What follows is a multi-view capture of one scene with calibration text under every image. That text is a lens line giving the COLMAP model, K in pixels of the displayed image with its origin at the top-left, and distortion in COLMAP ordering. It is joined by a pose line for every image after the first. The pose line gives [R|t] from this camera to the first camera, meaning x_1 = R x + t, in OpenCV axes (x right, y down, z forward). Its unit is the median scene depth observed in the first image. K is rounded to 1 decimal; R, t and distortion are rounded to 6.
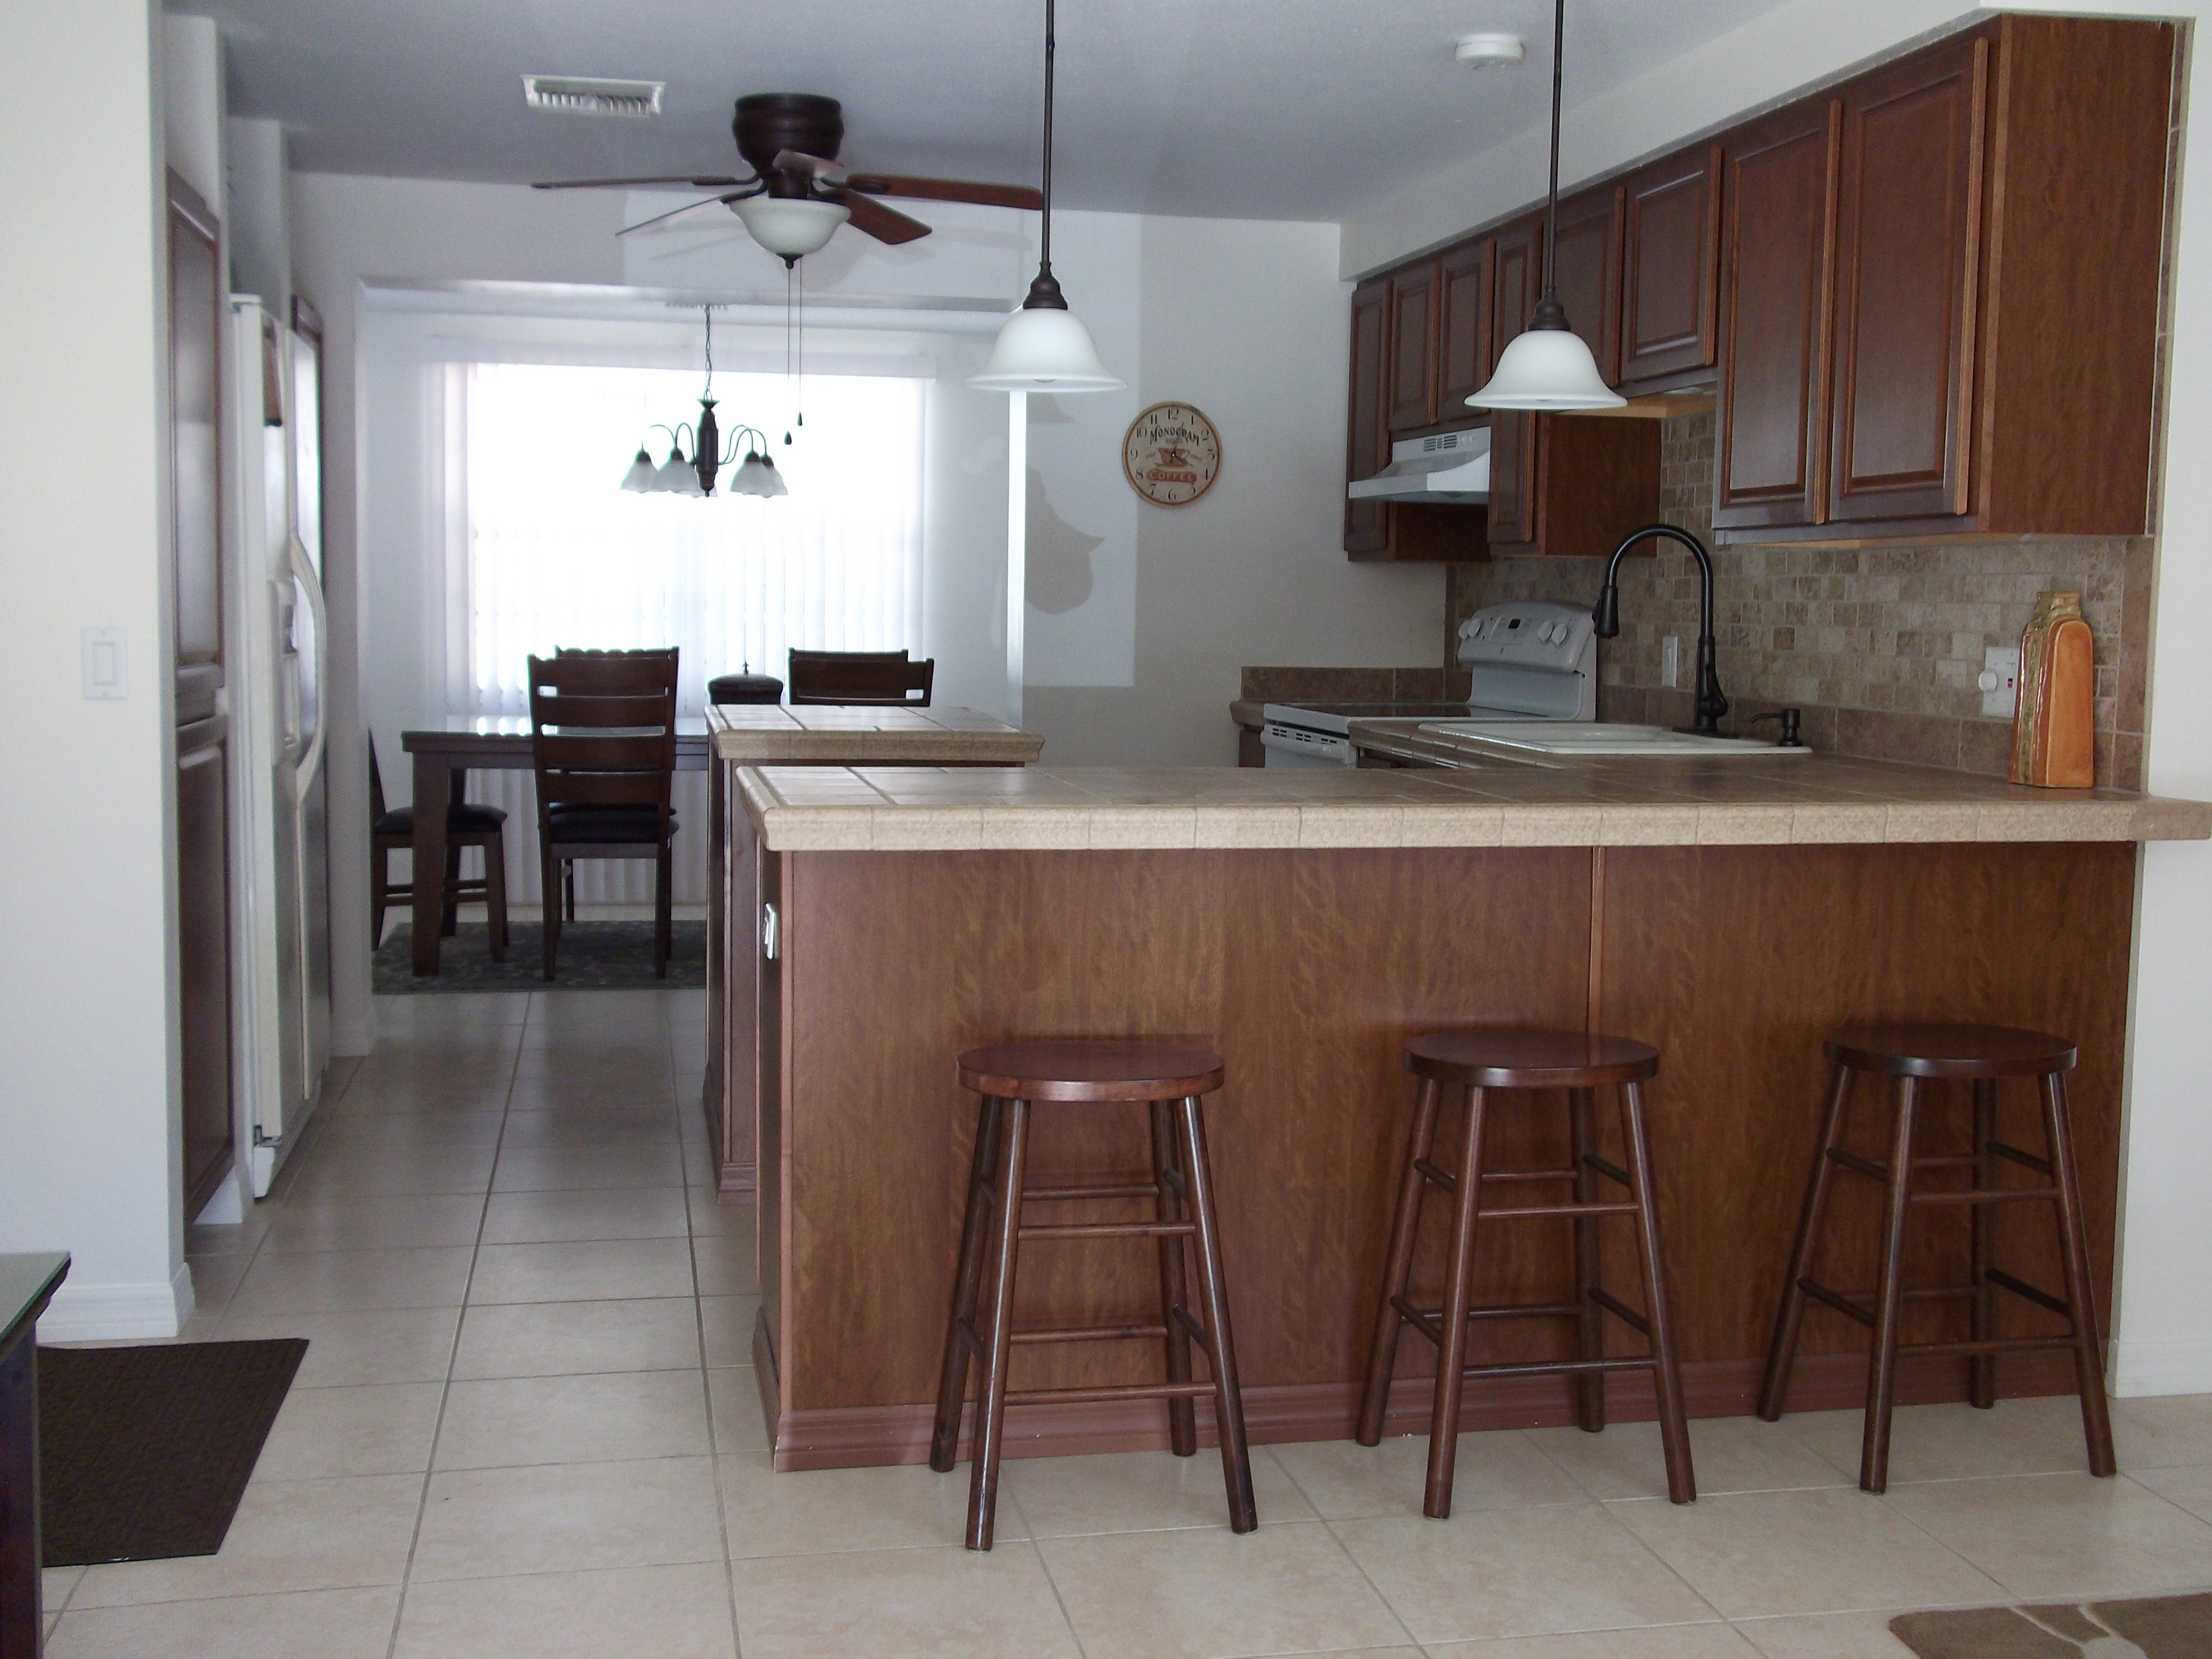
lens RADIAL K [[2443.6, 0, 1102.9], [0, 2443.6, 832.1], [0, 0, 1]] dist [-0.030650, 0.000000]
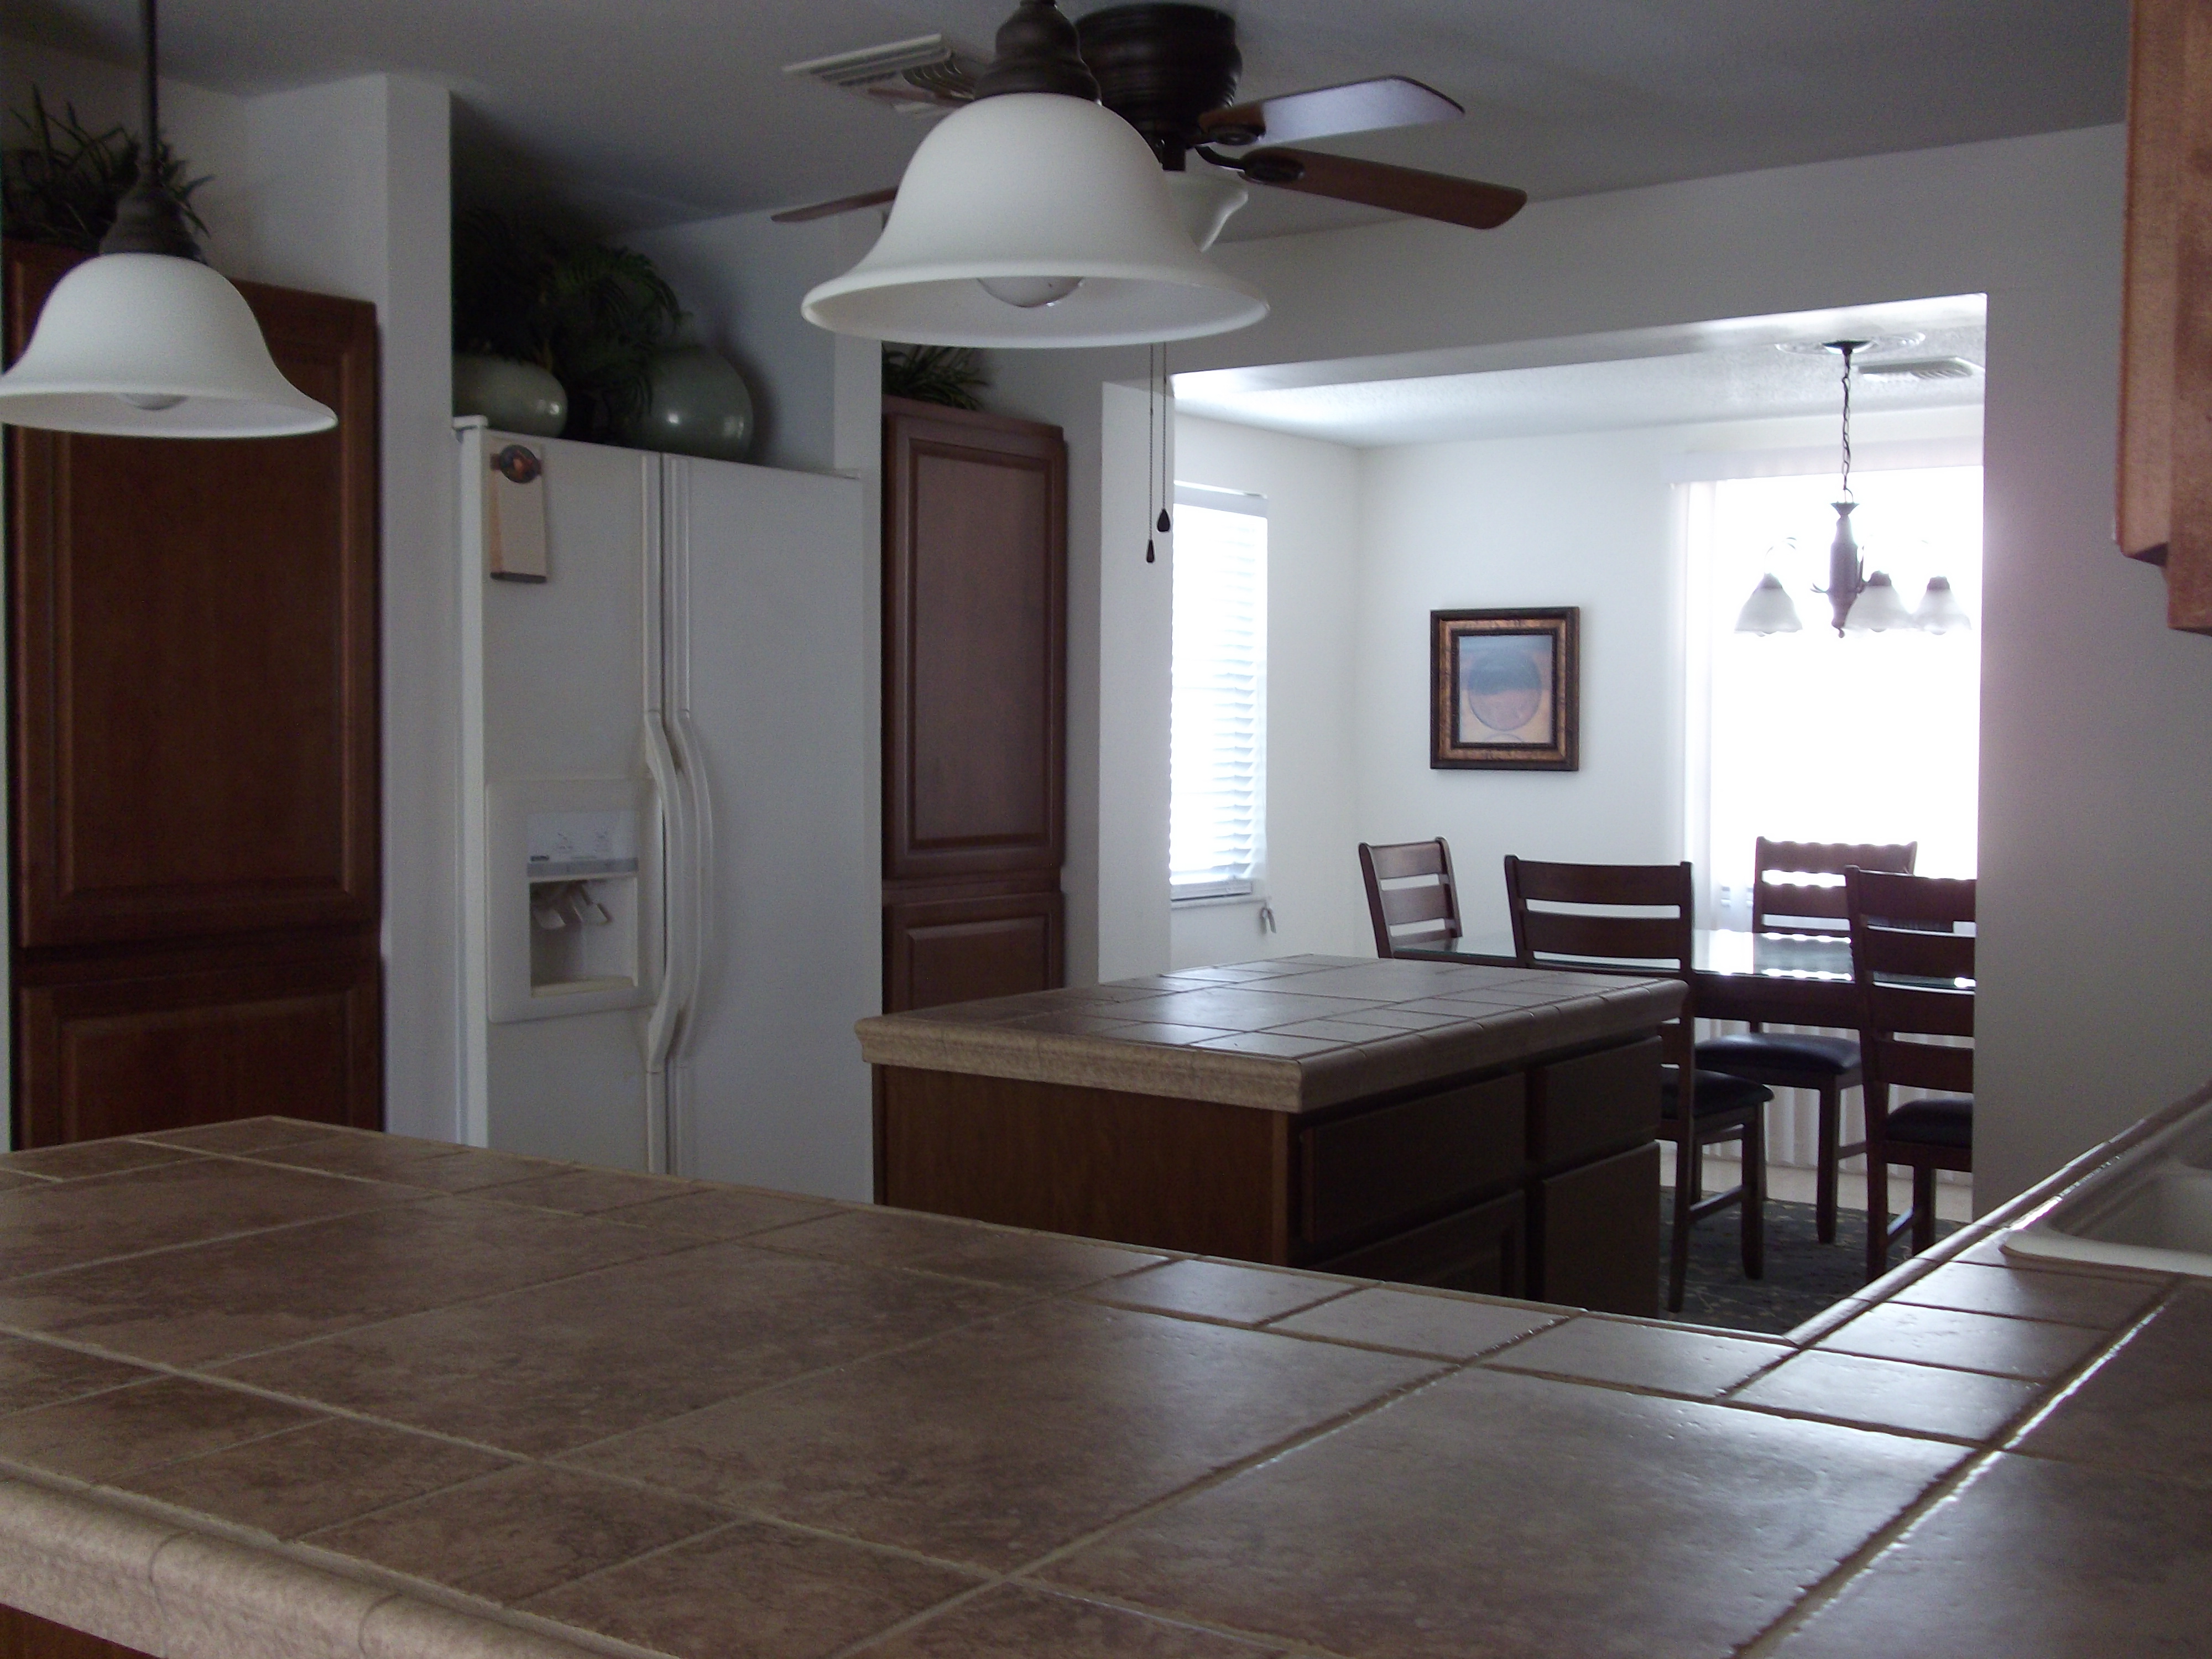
lens RADIAL K [[2443.6, 0, 1106.4], [0, 2443.6, 826.3], [0, 0, 1]] dist [-0.030650, 0.000000]
pose [[0.692639, 0.012948, -0.721168, 0.322409], [-0.060613, 0.997347, -0.040309, -0.063941], [0.718733, 0.071632, 0.691586, 0.557293]]
